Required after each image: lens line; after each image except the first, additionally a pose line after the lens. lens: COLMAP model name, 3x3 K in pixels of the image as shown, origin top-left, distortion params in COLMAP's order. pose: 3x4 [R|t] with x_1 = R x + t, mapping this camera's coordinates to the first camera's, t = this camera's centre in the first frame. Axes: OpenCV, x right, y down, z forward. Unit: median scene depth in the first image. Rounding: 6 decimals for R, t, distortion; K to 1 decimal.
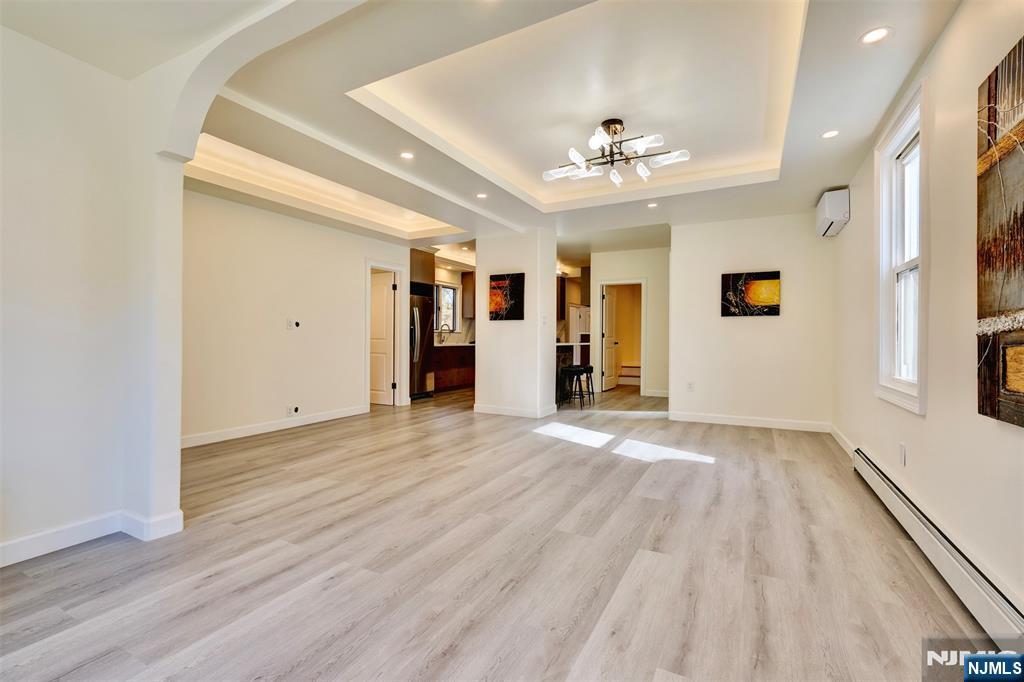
lens RADIAL K [[456.1, 0, 511.5], [0, 456.1, 341.1], [0, 0, 1]] dist [-0.006247, 0.000276]
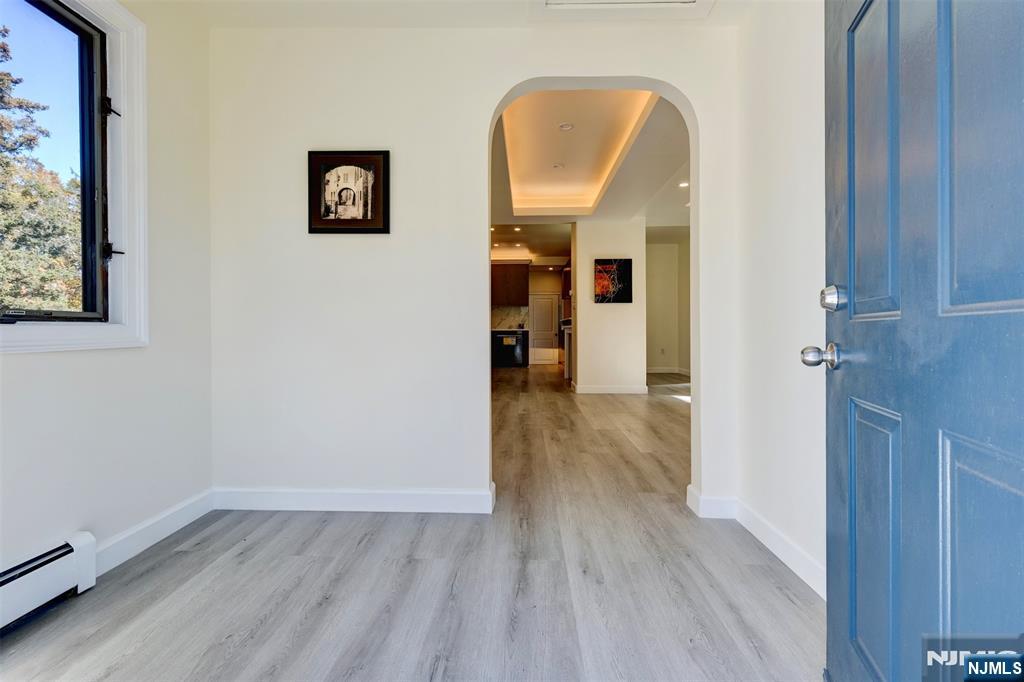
lens RADIAL K [[456.1, 0, 518.4], [0, 456.1, 330.0], [0, 0, 1]] dist [-0.006247, 0.000276]
pose [[0.895399, -0.009089, 0.445173, -1.184763], [0.010491, 0.999945, -0.000686, 0.025773], [-0.445142, 0.005284, 0.895444, 0.279017]]
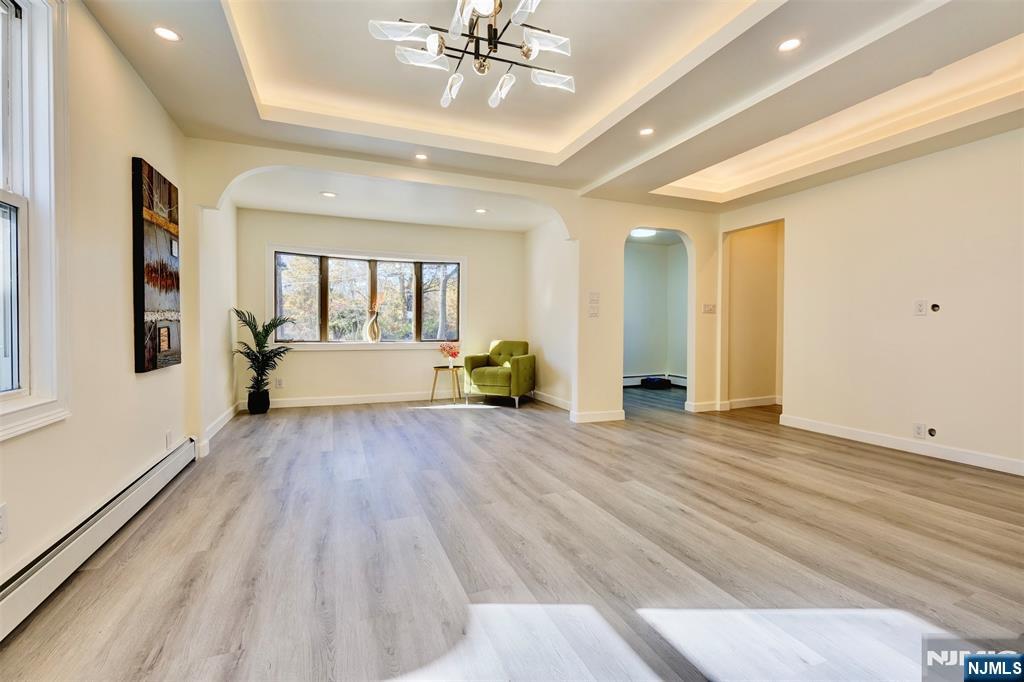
lens RADIAL K [[456.1, 0, 518.4], [0, 456.1, 335.3], [0, 0, 1]] dist [-0.006247, 0.000276]
pose [[-0.640739, 0.007616, -0.767721, 0.684535], [-0.010037, 0.999782, 0.018295, -0.003734], [0.767693, 0.019428, -0.640523, 1.449914]]
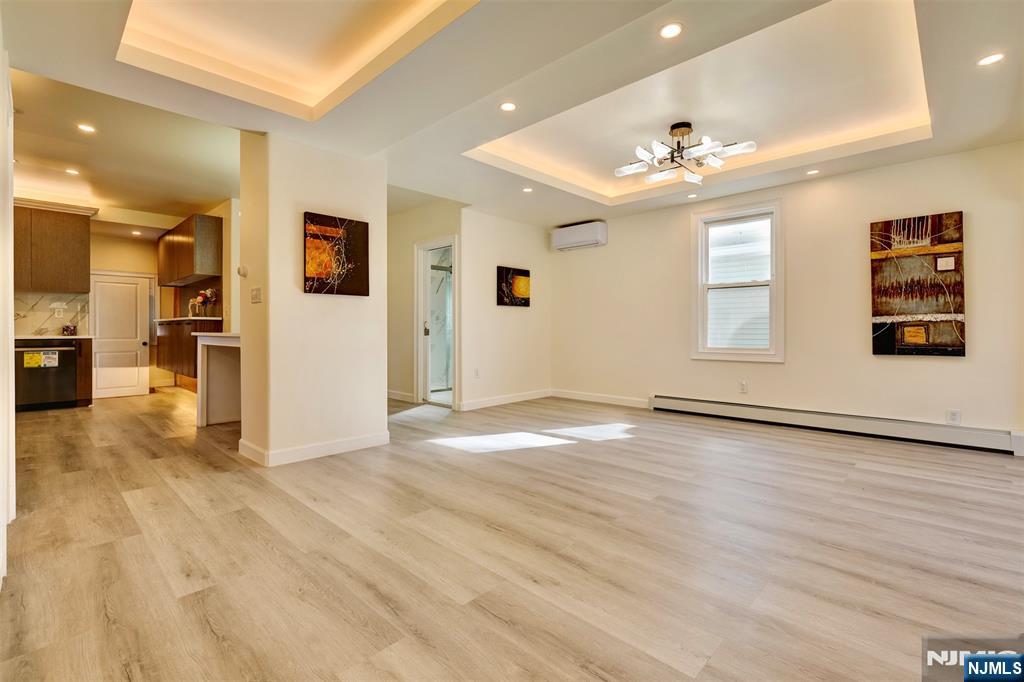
lens RADIAL K [[456.1, 0, 523.6], [0, 456.1, 331.5], [0, 0, 1]] dist [-0.006247, 0.000276]
pose [[0.268537, -0.010817, 0.963209, -0.918877], [0.007018, 0.999932, 0.009273, -0.002344], [-0.963244, 0.004270, 0.268595, 1.062612]]
